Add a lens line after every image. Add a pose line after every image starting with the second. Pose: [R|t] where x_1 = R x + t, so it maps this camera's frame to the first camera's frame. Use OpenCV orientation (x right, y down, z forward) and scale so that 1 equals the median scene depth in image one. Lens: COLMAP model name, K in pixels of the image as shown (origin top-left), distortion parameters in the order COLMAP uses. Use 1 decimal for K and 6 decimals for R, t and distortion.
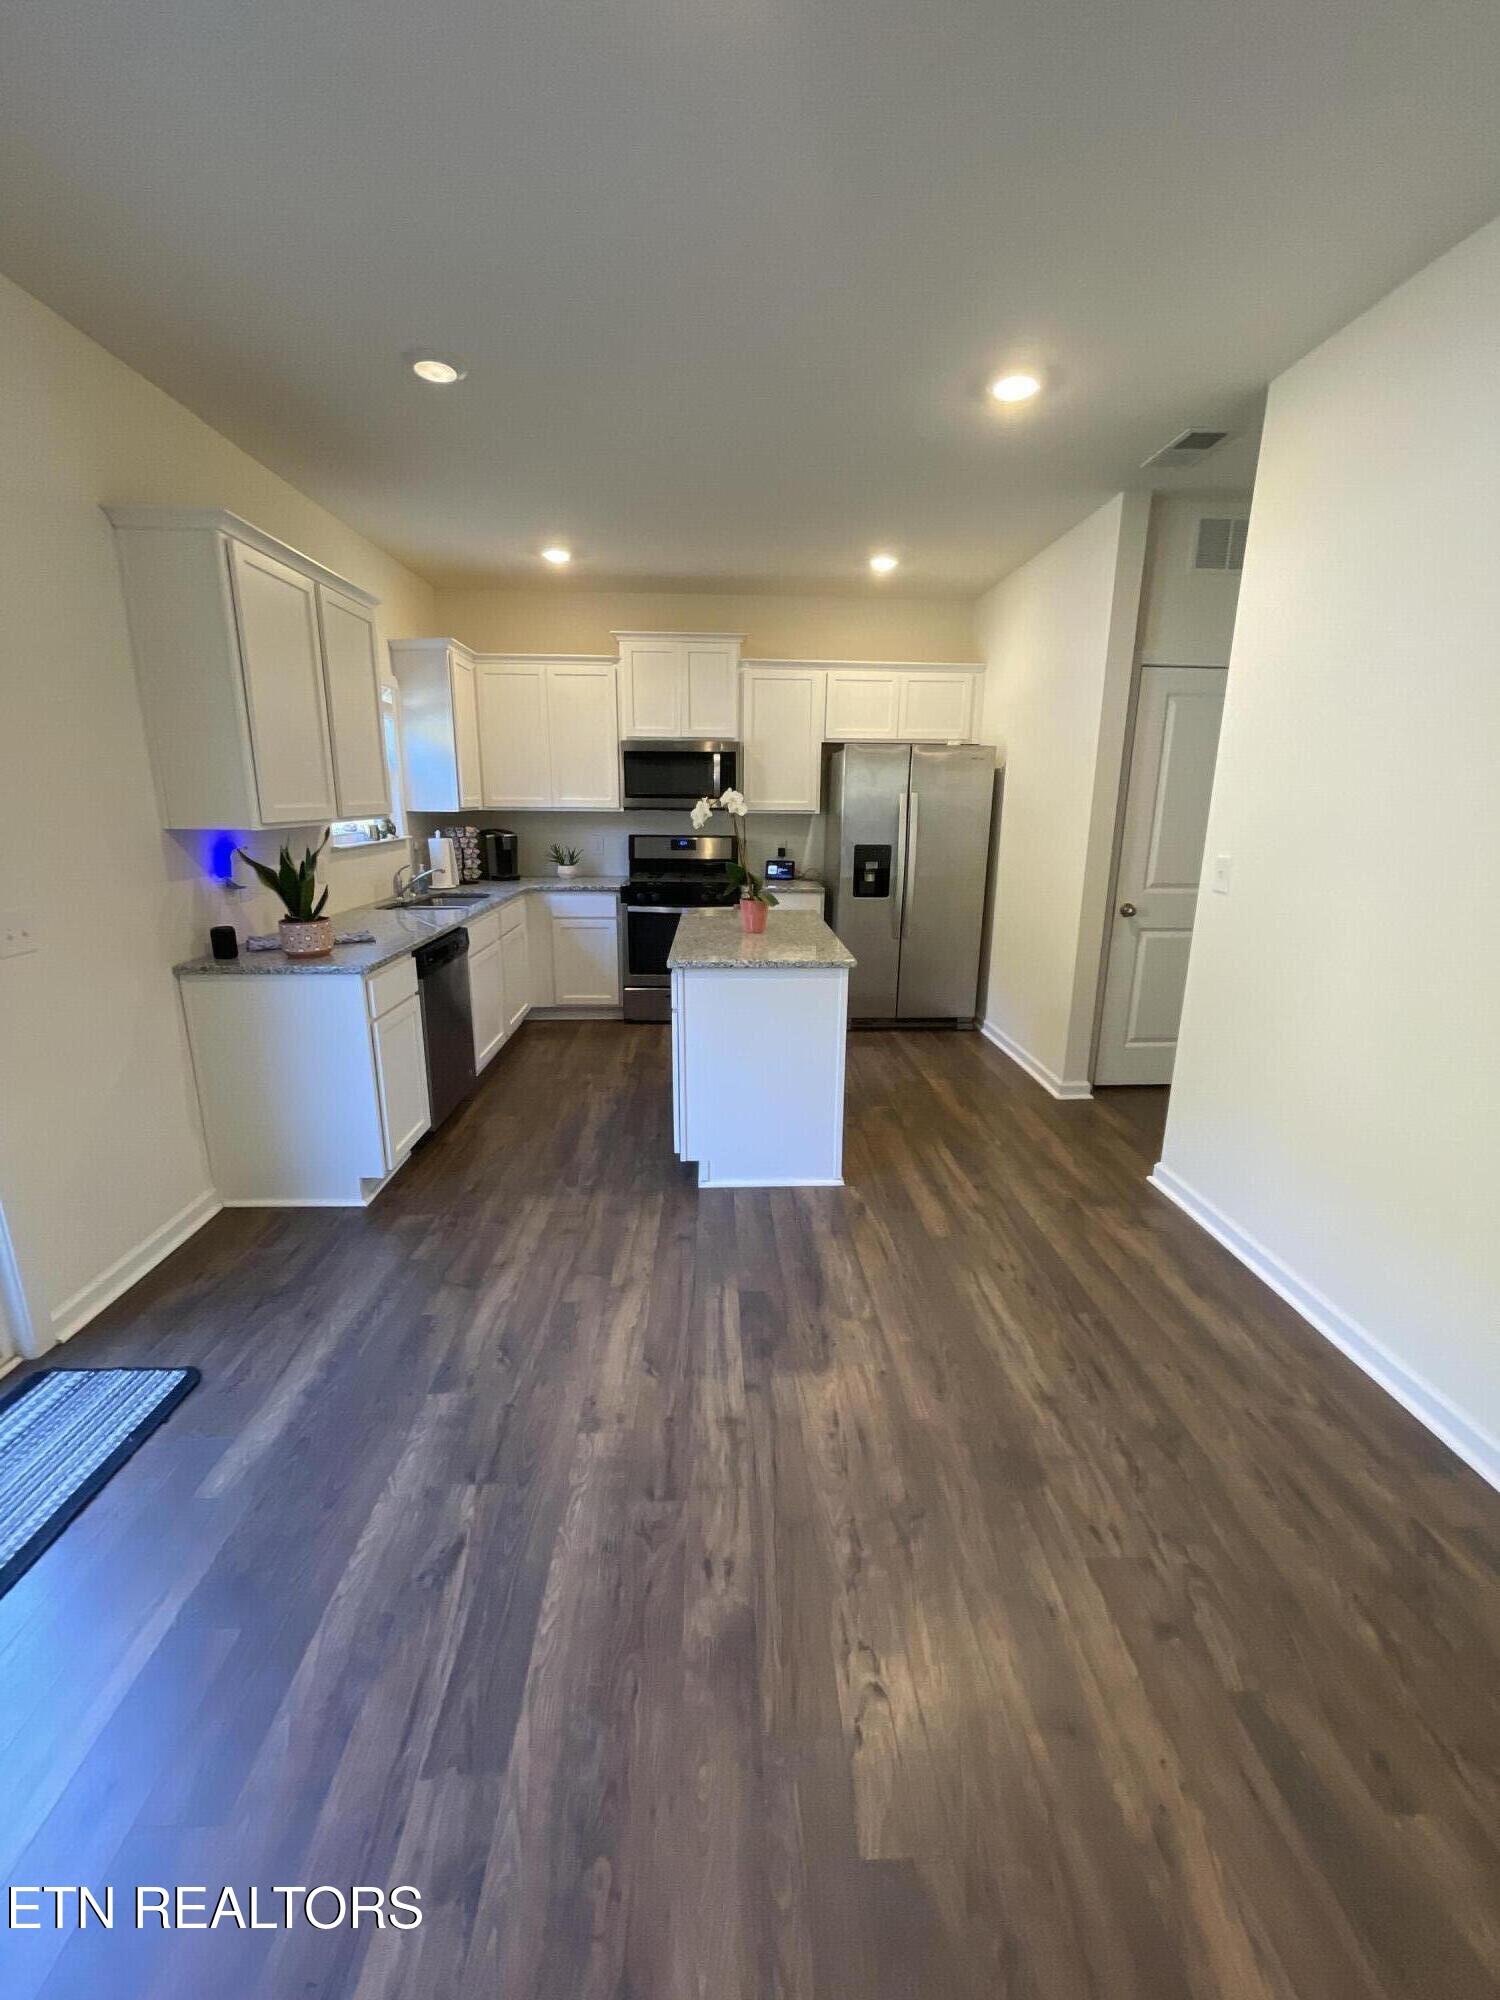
lens RADIAL K [[802.4, 0, 750.3], [0, 802.4, 990.9], [0, 0, 1]] dist [0.002869, -0.002202]
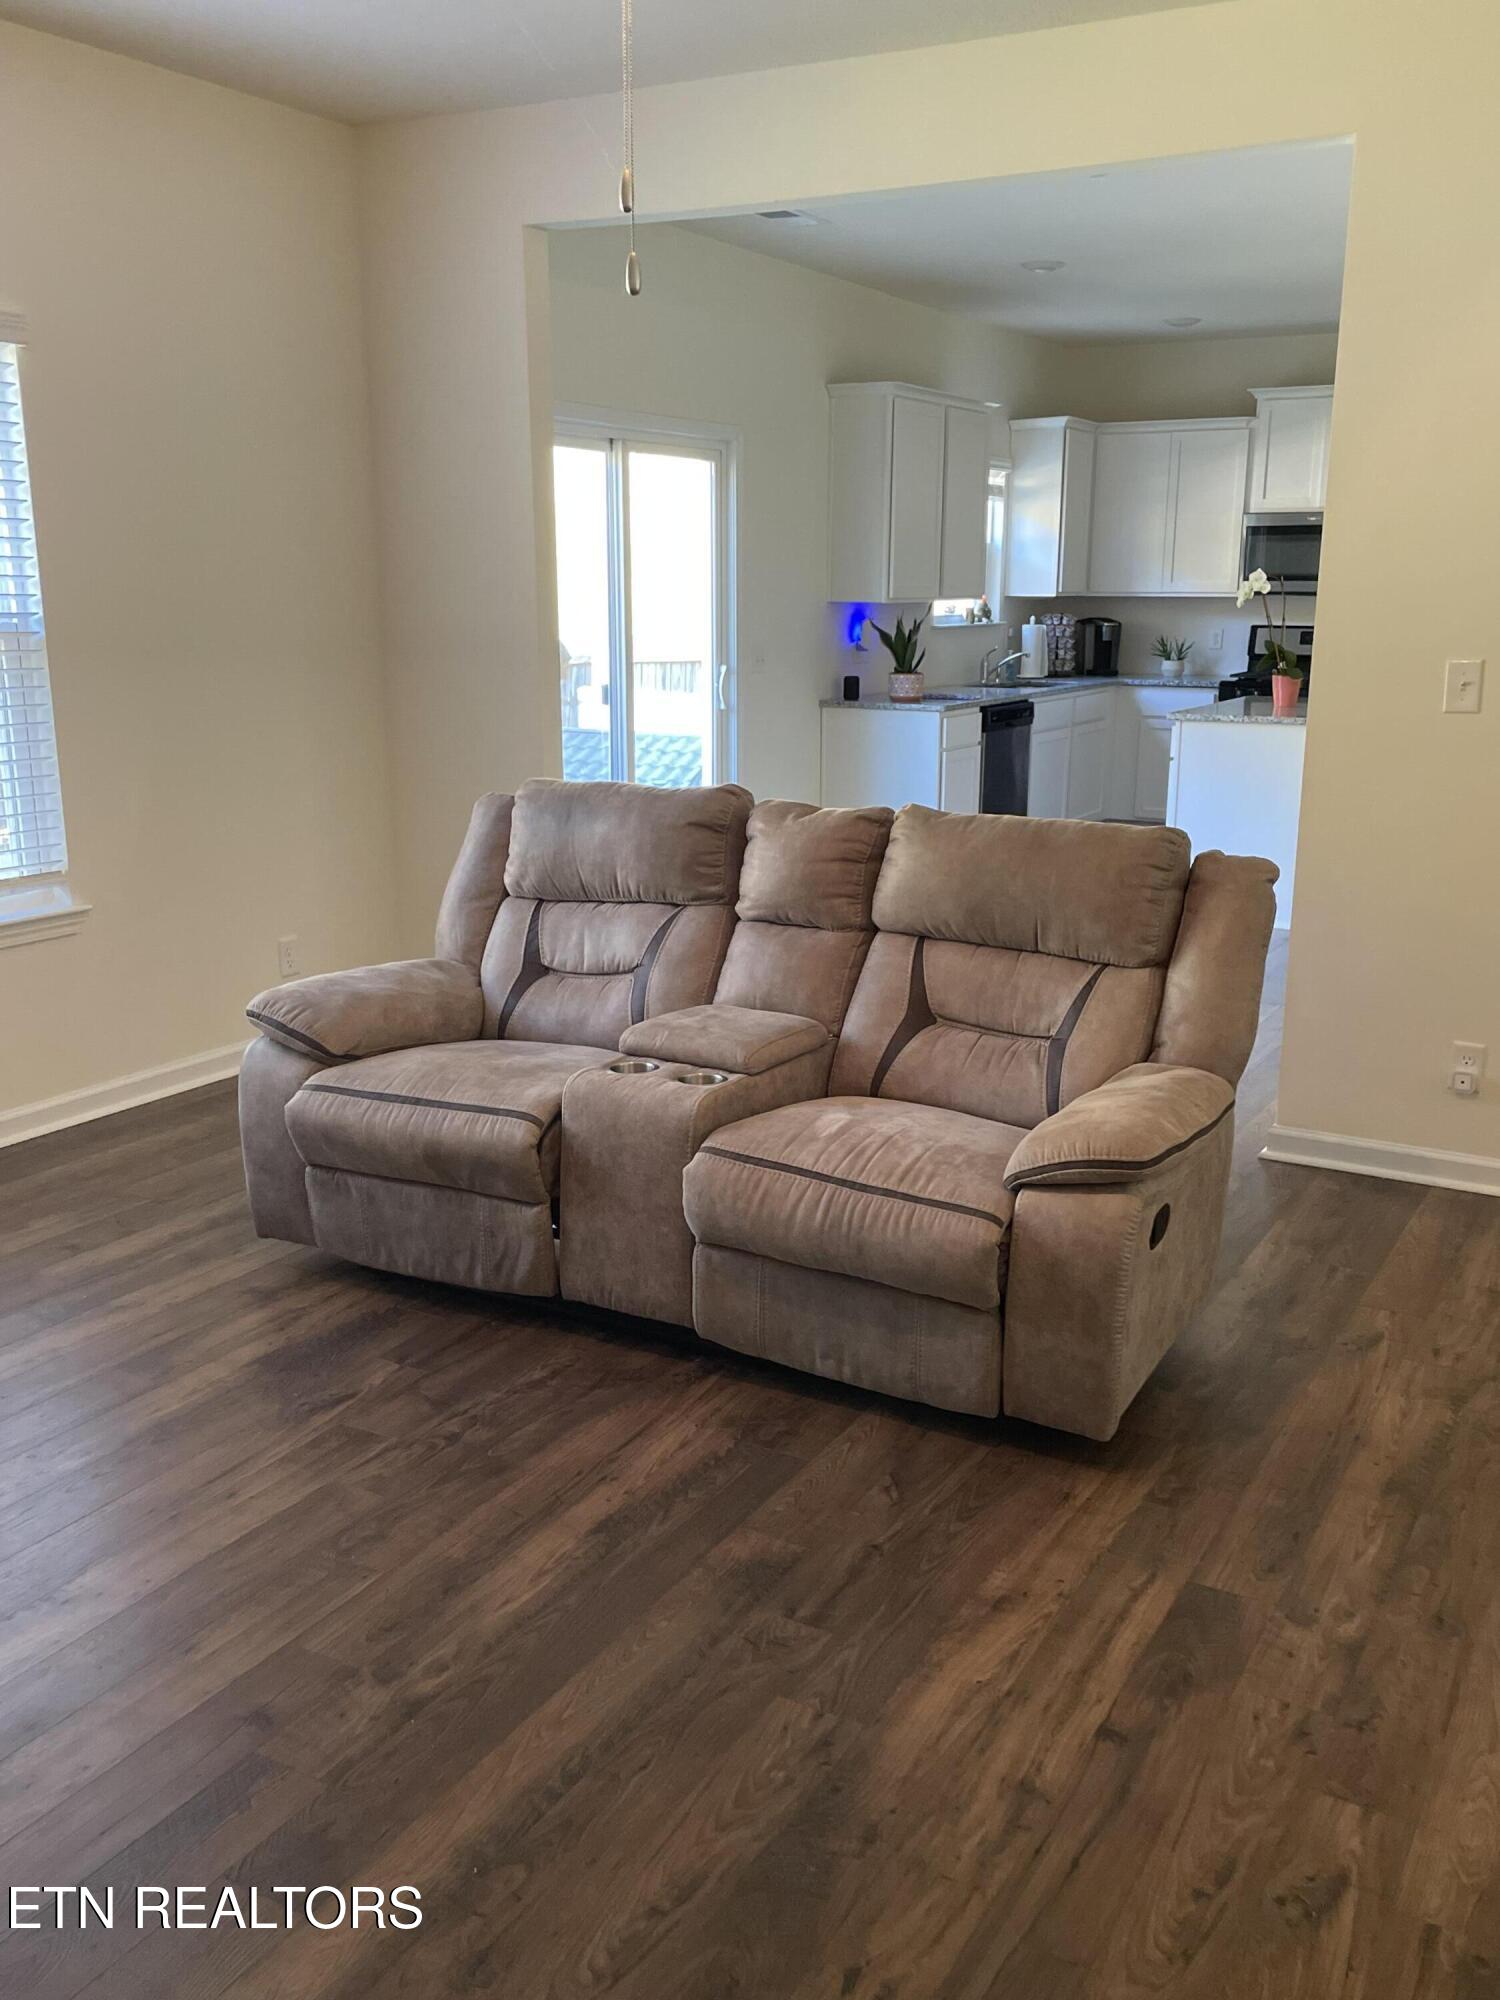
lens RADIAL K [[1763.6, 0, 750.2], [0, 1763.6, 1005.3], [0, 0, 1]] dist [0.092706, 0.002277]
pose [[0.840417, 0.126559, -0.526956, 0.807733], [-0.131398, 0.990922, 0.028428, 0.392444], [0.525770, 0.045350, 0.849417, -1.535160]]
